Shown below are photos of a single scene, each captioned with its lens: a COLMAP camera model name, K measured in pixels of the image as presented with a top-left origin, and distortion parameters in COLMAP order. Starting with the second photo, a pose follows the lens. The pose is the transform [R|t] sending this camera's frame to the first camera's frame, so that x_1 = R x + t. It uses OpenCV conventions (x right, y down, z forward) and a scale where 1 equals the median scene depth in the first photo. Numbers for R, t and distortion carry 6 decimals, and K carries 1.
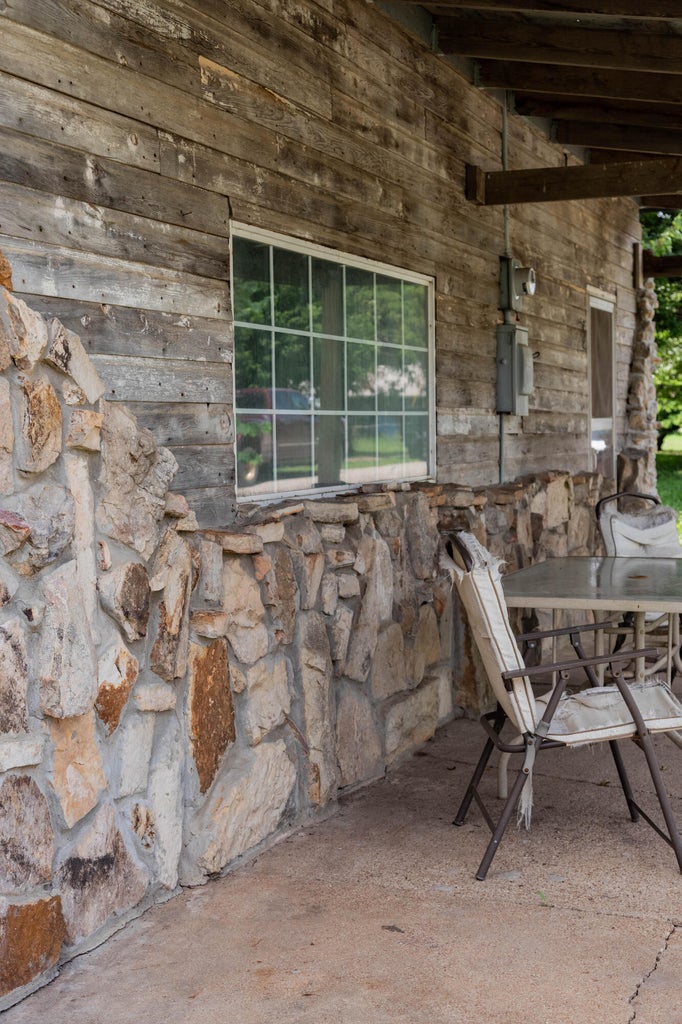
lens RADIAL K [[1530.6, 0, 340.5], [0, 1530.6, 498.0], [0, 0, 1]] dist [0.038155, 0.044491]
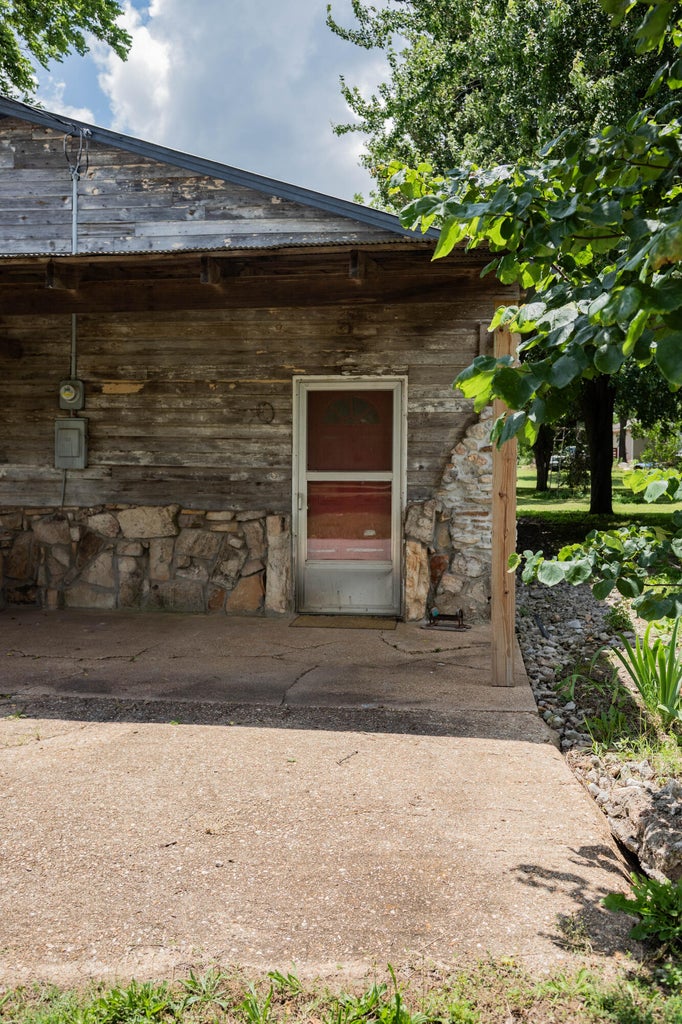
lens RADIAL K [[957.1, 0, 341.0], [0, 957.1, 512.0], [0, 0, 1]] dist [-0.047599, 0.136303]
pose [[0.232619, 0.055399, -0.970989, 2.320435], [-0.057144, 0.997430, 0.043218, -0.128460], [0.970888, 0.045433, 0.235187, 1.928101]]
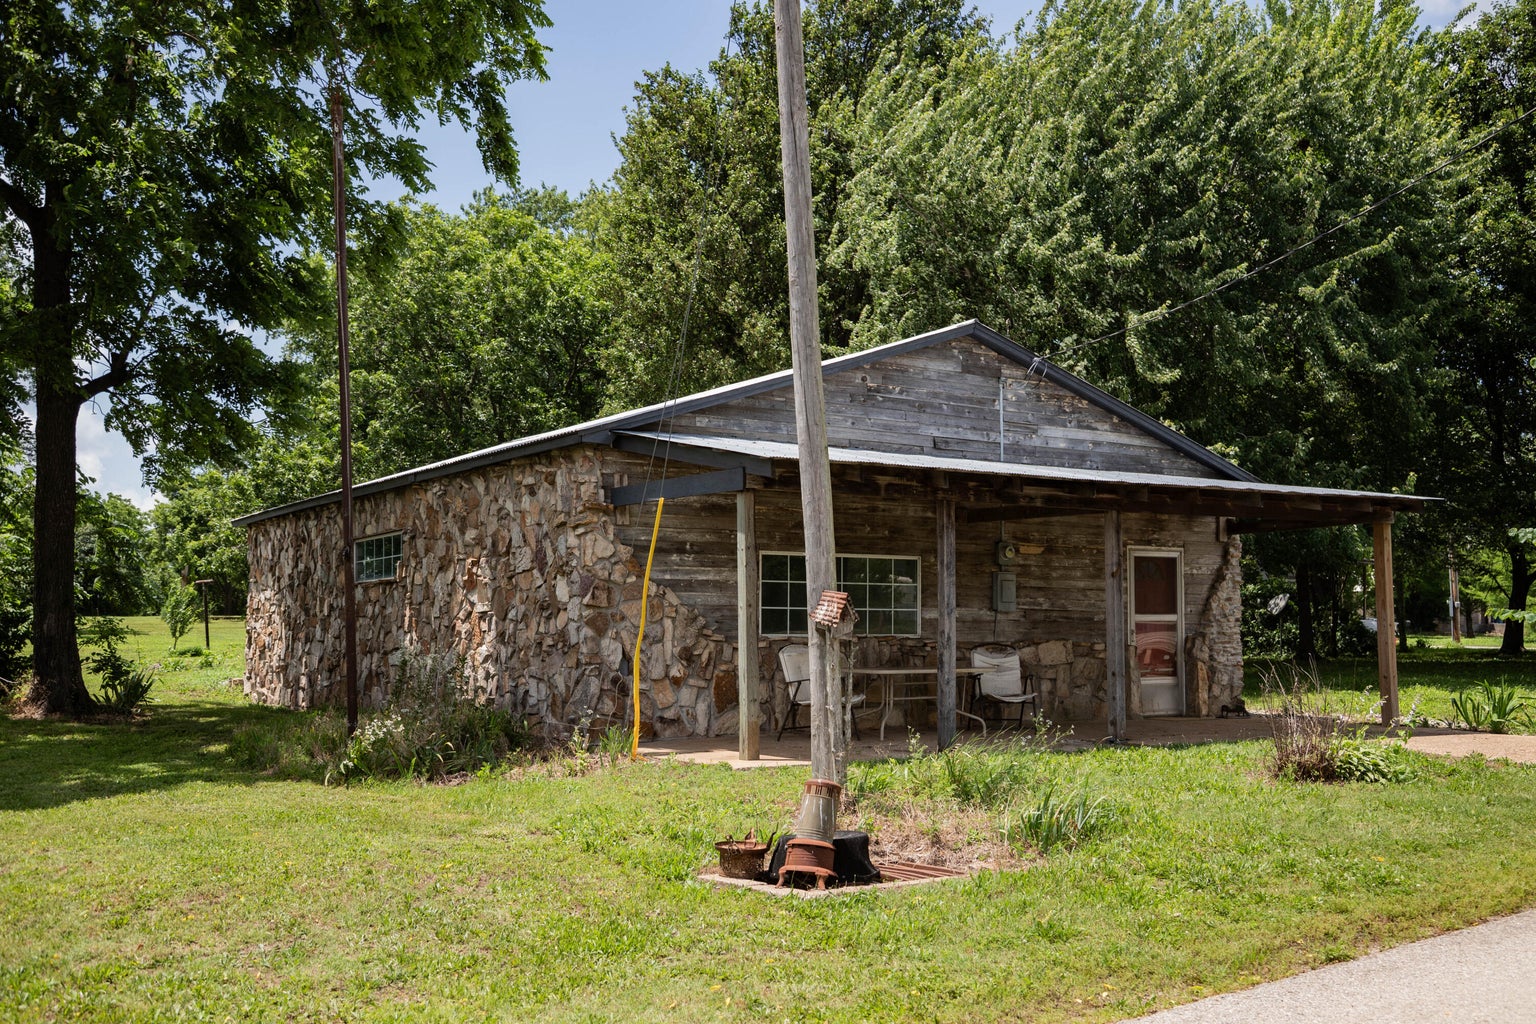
lens RADIAL K [[1531.0, 0, 768.0], [0, 1531.0, 512.0], [0, 0, 1]] dist [0.003379, 0.001028]
pose [[0.805582, -0.024426, -0.591981, 2.145263], [-0.044991, 0.993743, -0.102228, 0.083873], [0.590774, 0.108987, 0.799443, -1.860548]]
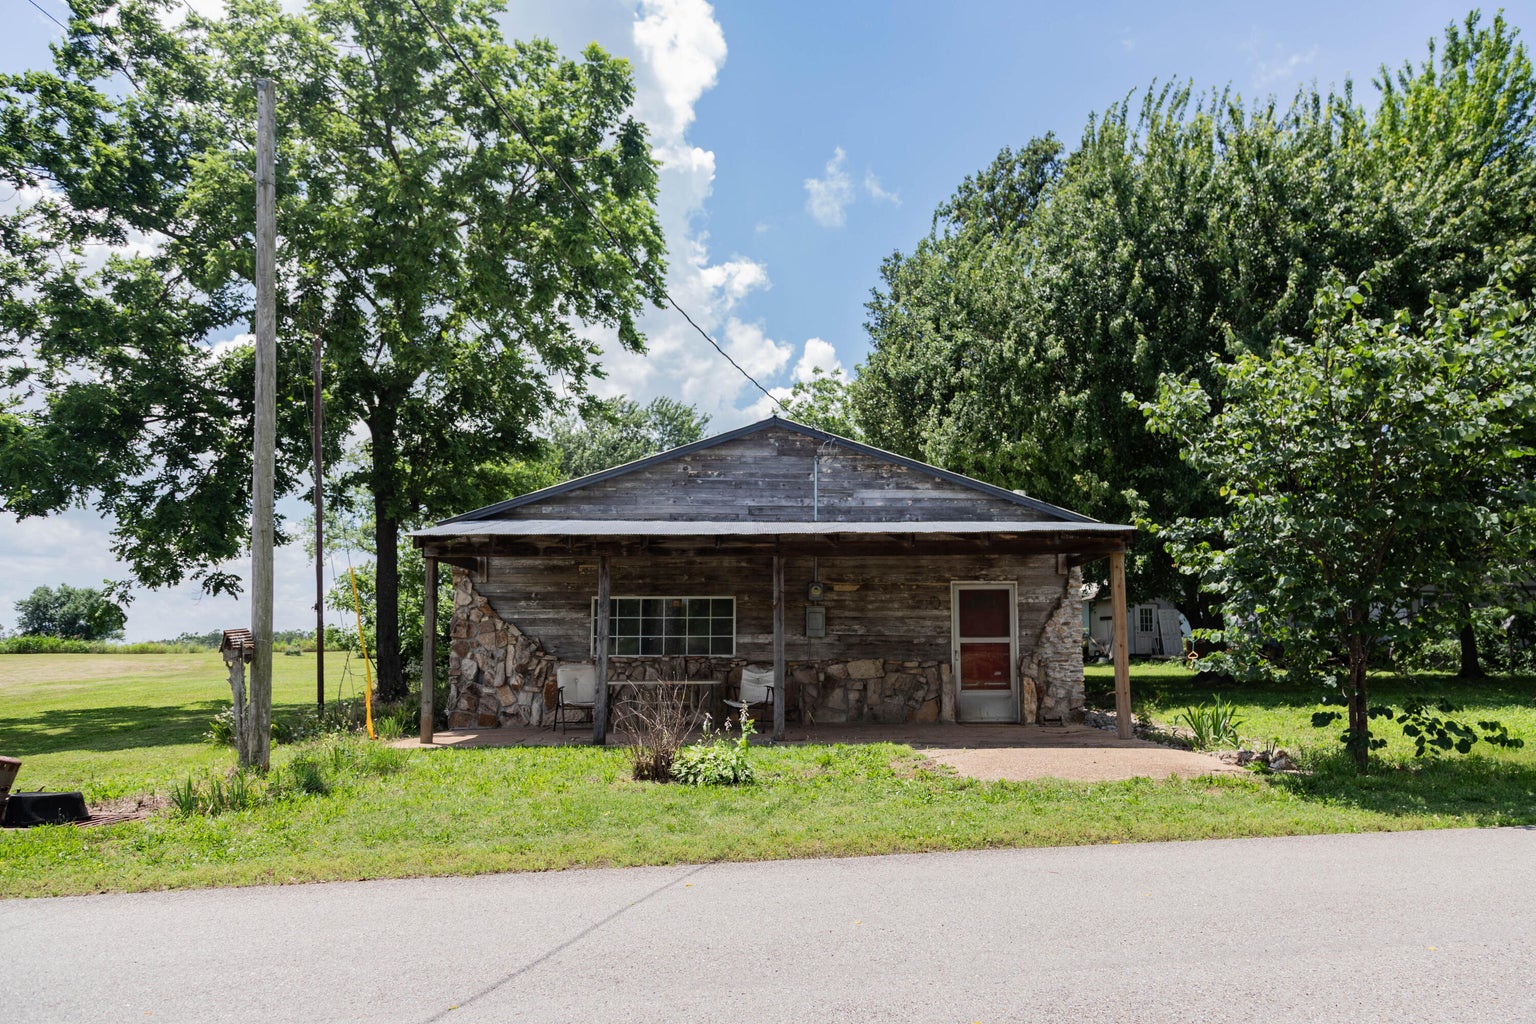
lens RADIAL K [[1080.7, 0, 801.9], [0, 1080.7, 534.6], [0, 0, 1]] dist [0.049021, -0.144538]
pose [[0.387549, -0.085559, -0.917870, 3.670628], [-0.047252, 0.992531, -0.112470, -0.027715], [0.920637, 0.086959, 0.380611, 0.339733]]
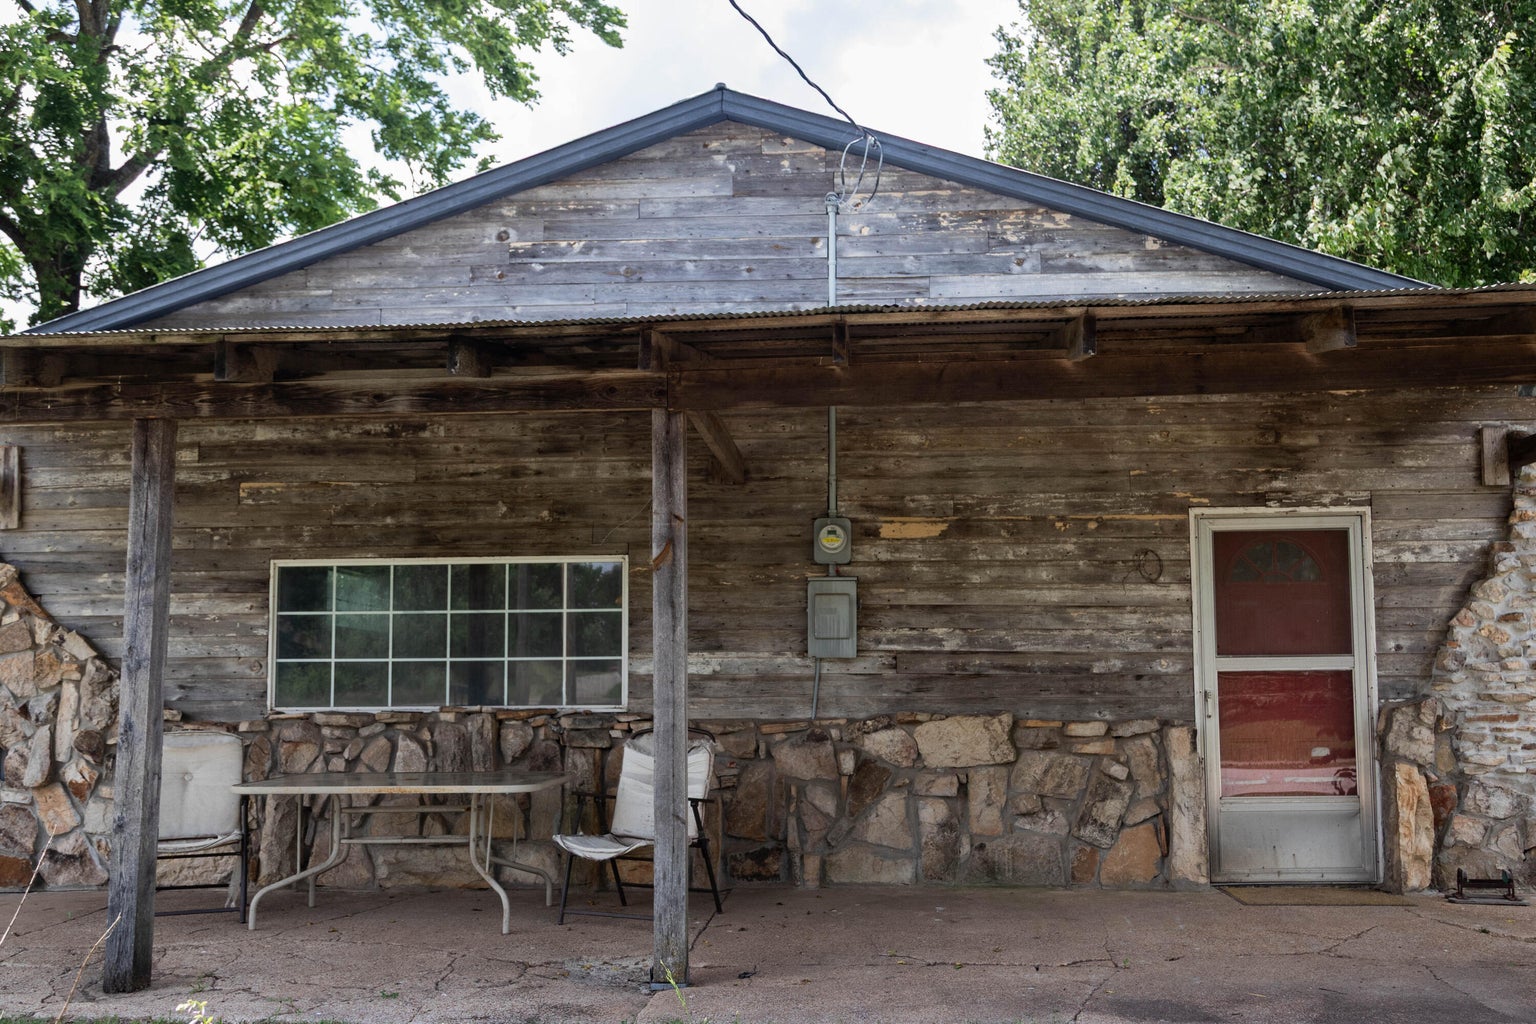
lens RADIAL K [[1417.2, 0, 808.8], [0, 1417.2, 565.0], [0, 0, 1]] dist [0.004259, -0.007888]
pose [[0.297934, -0.066770, -0.952248, 2.006892], [-0.042450, 0.995637, -0.083094, -0.064778], [0.953642, 0.065179, 0.293800, 1.251173]]
